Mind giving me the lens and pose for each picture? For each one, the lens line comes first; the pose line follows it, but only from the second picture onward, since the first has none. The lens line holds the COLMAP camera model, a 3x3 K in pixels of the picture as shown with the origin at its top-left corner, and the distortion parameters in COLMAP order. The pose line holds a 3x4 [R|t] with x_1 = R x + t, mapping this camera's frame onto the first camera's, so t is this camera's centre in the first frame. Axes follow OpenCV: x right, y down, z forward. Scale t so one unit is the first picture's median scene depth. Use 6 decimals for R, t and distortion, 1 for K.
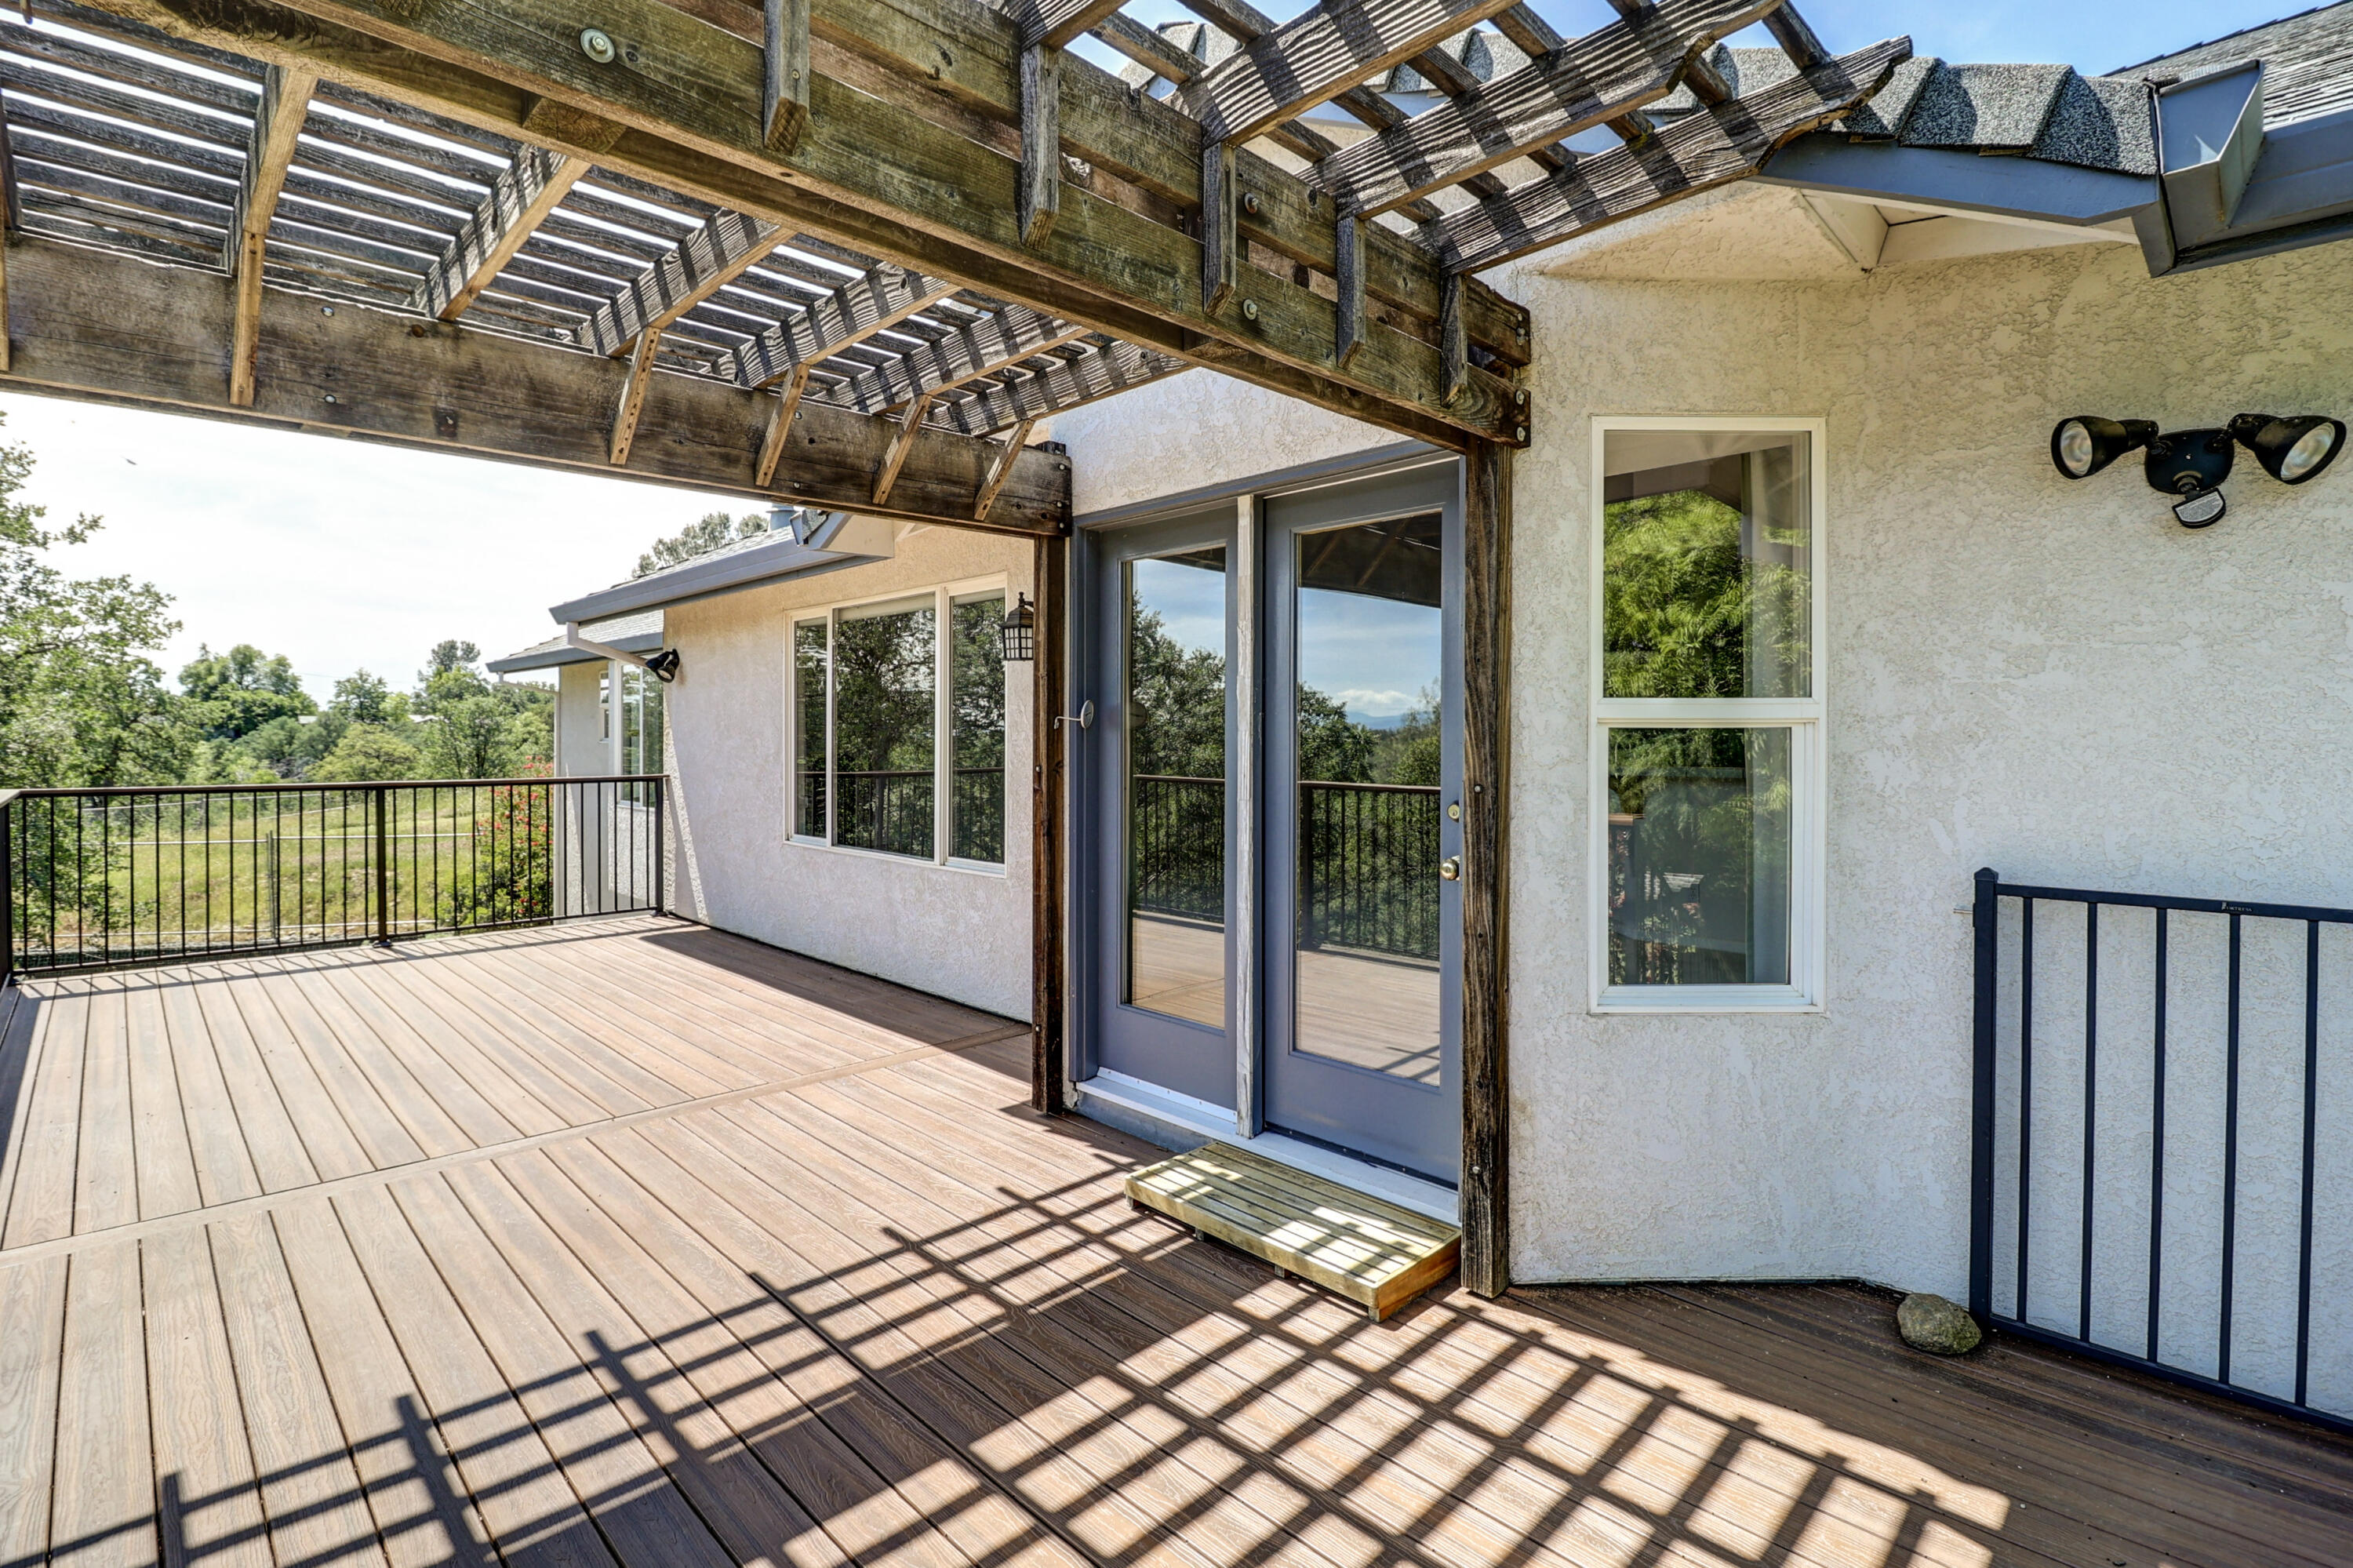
lens RADIAL K [[1084.4, 0, 1170.8], [0, 1084.4, 748.2], [0, 0, 1]] dist [0.002816, -0.012899]
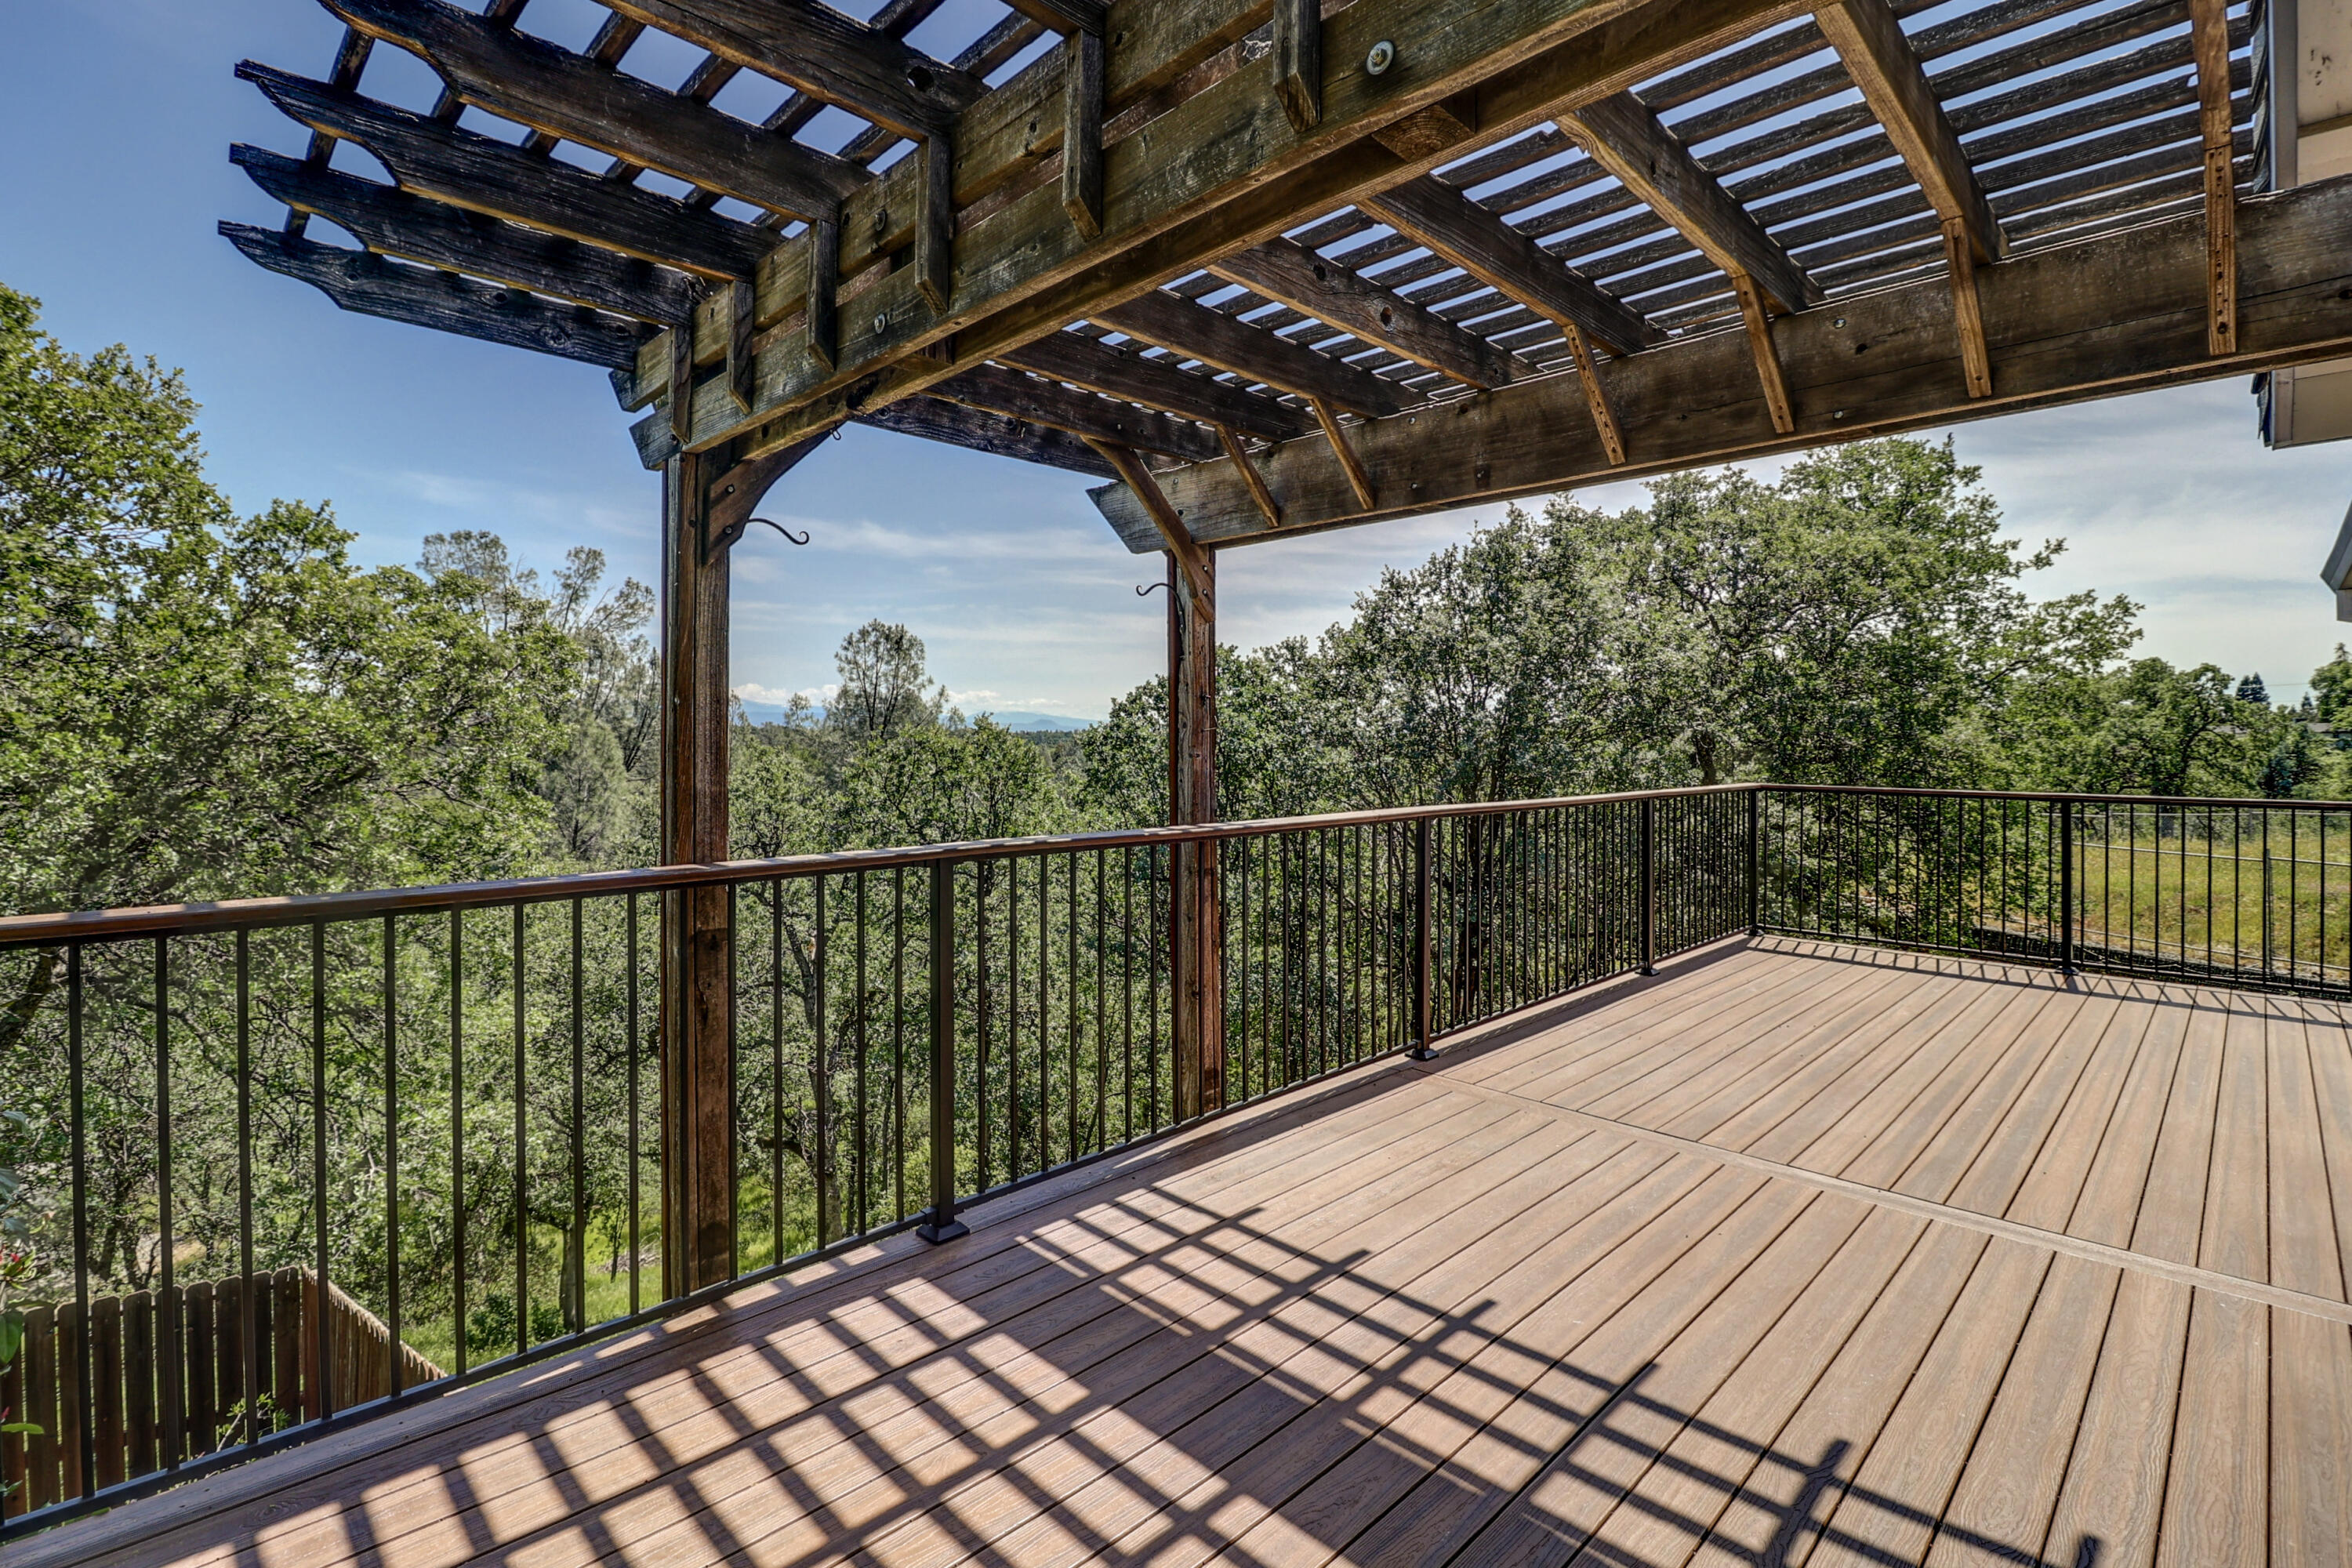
lens RADIAL K [[1083.9, 0, 1170.3], [0, 1083.9, 748.2], [0, 0, 1]] dist [0.002816, -0.012899]
pose [[0.005943, 0.008631, -0.999945, 0.090713], [-0.016278, 0.999831, 0.008533, -0.001618], [0.999850, 0.016227, 0.006082, 0.115538]]
